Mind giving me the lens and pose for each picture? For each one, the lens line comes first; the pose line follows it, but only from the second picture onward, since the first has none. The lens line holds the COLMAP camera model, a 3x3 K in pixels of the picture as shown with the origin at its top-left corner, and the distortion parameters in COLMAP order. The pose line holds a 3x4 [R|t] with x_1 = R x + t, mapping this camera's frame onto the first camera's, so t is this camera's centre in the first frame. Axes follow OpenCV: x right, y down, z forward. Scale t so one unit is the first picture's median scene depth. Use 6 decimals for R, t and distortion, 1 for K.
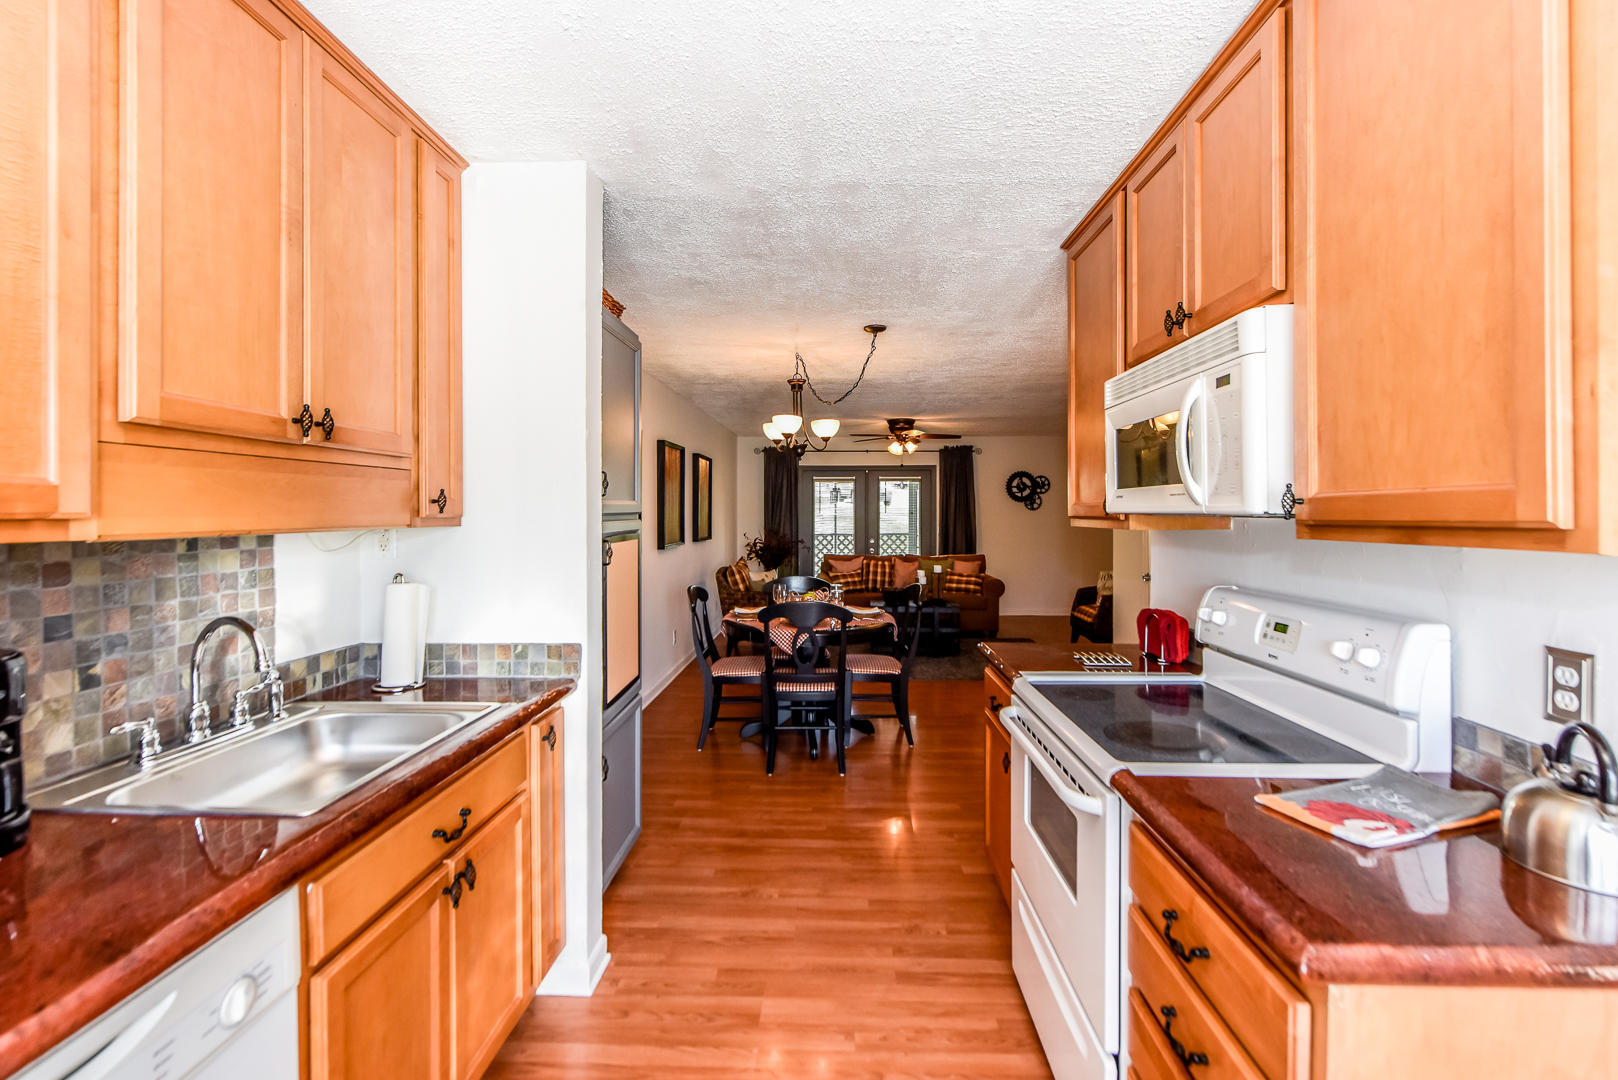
lens RADIAL K [[686.2, 0, 820.6], [0, 686.2, 520.8], [0, 0, 1]] dist [0.003096, -0.000143]
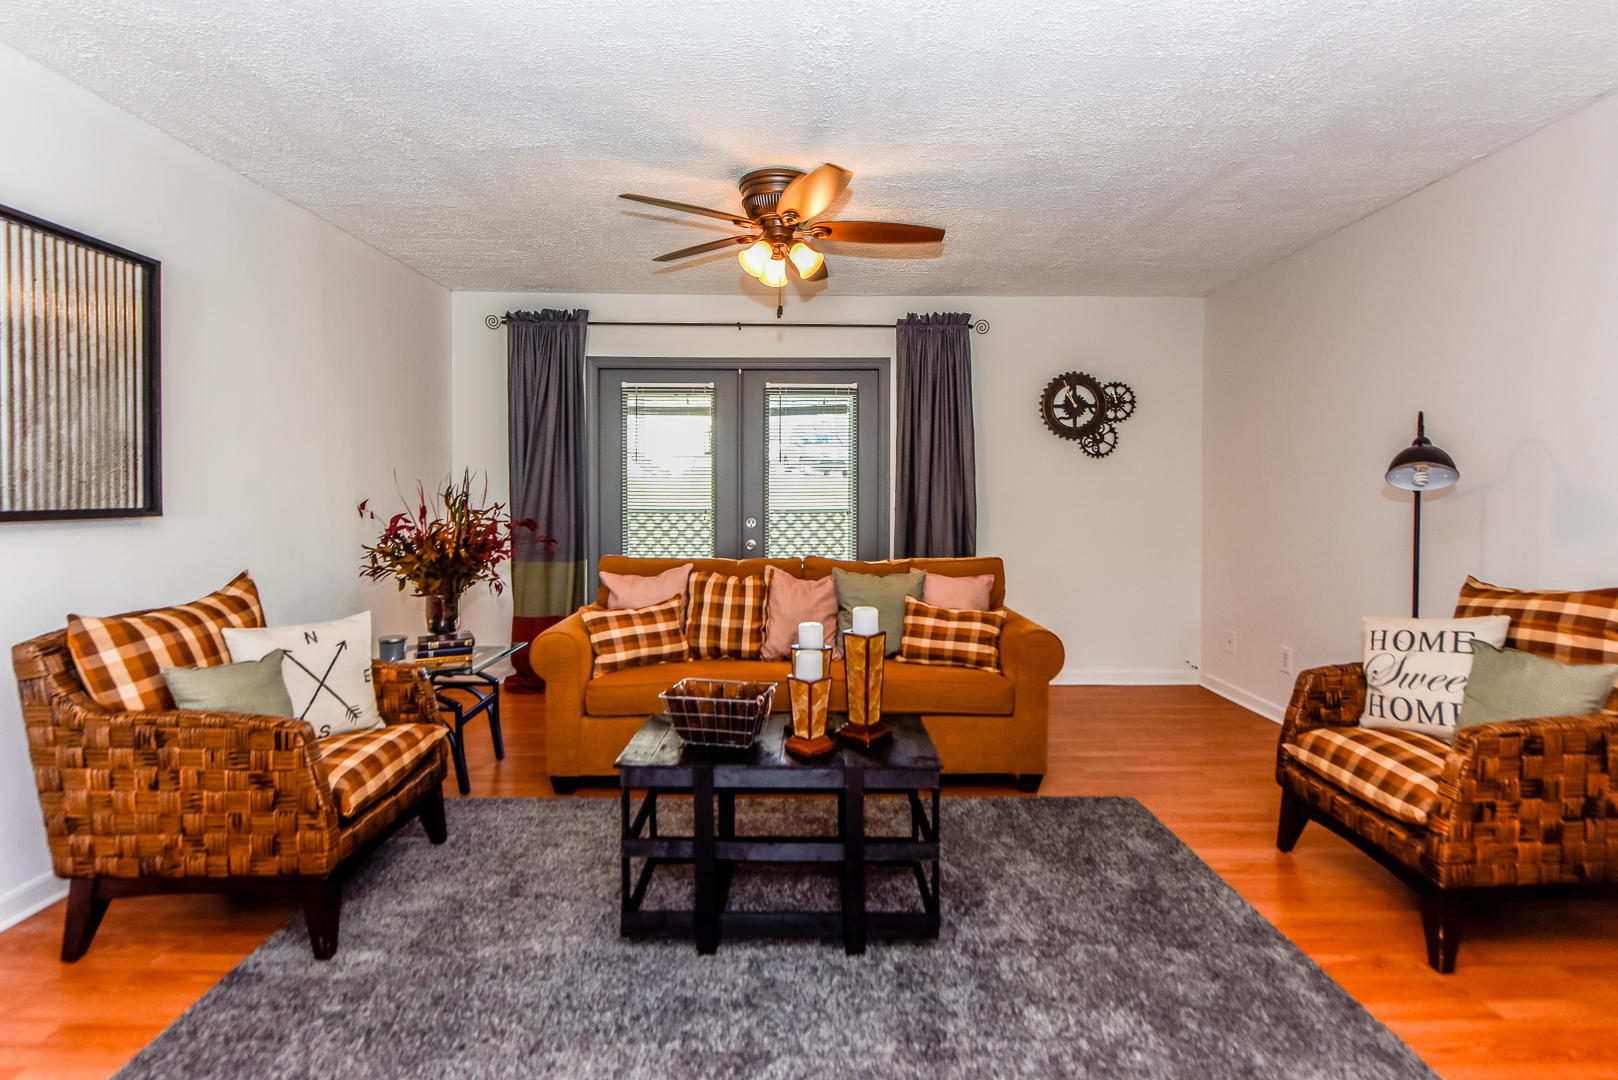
lens RADIAL K [[785.4, 0, 810.0], [0, 785.4, 509.7], [0, 0, 1]] dist [-0.001518, 0.000087]
pose [[0.999311, 0.002853, 0.037018, 0.243682], [-0.003294, 0.999924, 0.011848, 0.035653], [-0.036982, -0.011962, 0.999244, 1.210924]]
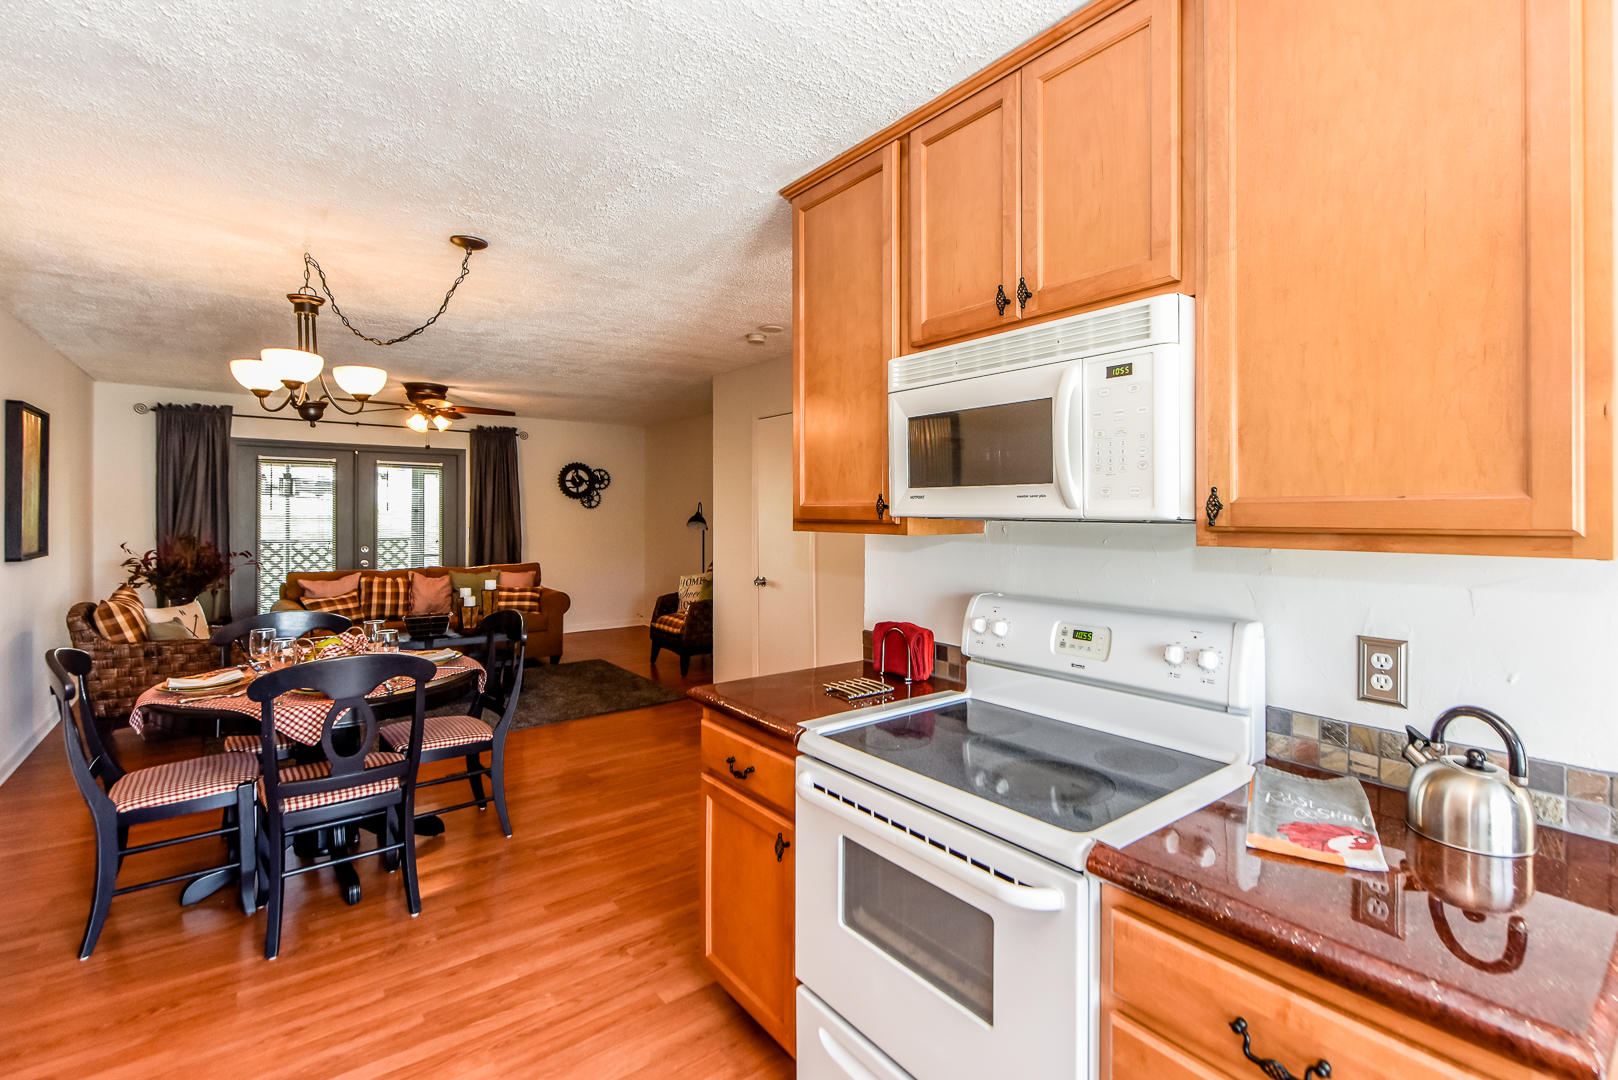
lens RADIAL K [[737.6, 0, 872.5], [0, 737.6, 516.5], [0, 0, 1]] dist [0.003671, -0.002150]
pose [[0.747926, 0.000673, 0.663782, -0.104392], [0.002087, 0.999992, -0.003365, -0.003861], [-0.663779, 0.003902, 0.747919, 0.178601]]
